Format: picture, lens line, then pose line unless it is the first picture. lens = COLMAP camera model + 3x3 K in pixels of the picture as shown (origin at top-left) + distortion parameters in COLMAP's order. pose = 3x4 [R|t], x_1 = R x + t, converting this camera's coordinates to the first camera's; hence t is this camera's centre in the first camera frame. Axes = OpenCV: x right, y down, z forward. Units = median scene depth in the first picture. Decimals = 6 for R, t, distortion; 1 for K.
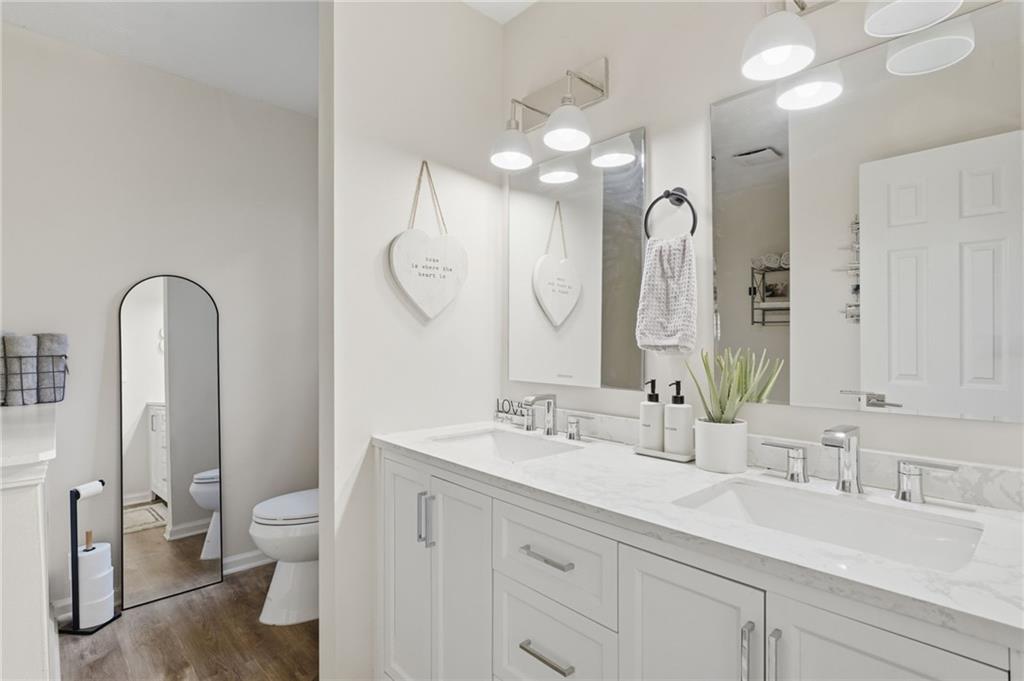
lens RADIAL K [[523.0, 0, 512.0], [0, 523.0, 340.5], [0, 0, 1]] dist [0.010625, 0.000168]
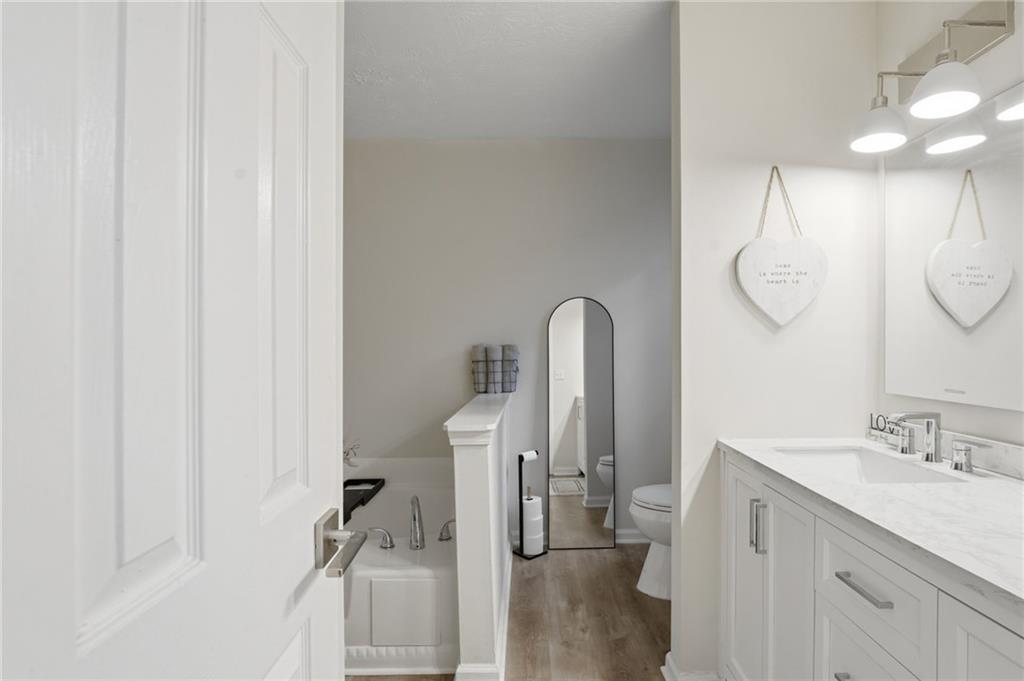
lens RADIAL K [[509.9, 0, 515.4], [0, 509.9, 329.2], [0, 0, 1]] dist [-0.003227, -0.000301]
pose [[0.740995, -0.033828, -0.670657, 0.106515], [0.014255, 0.999298, -0.034654, -0.008984], [0.671359, 0.016119, 0.740957, -0.037086]]
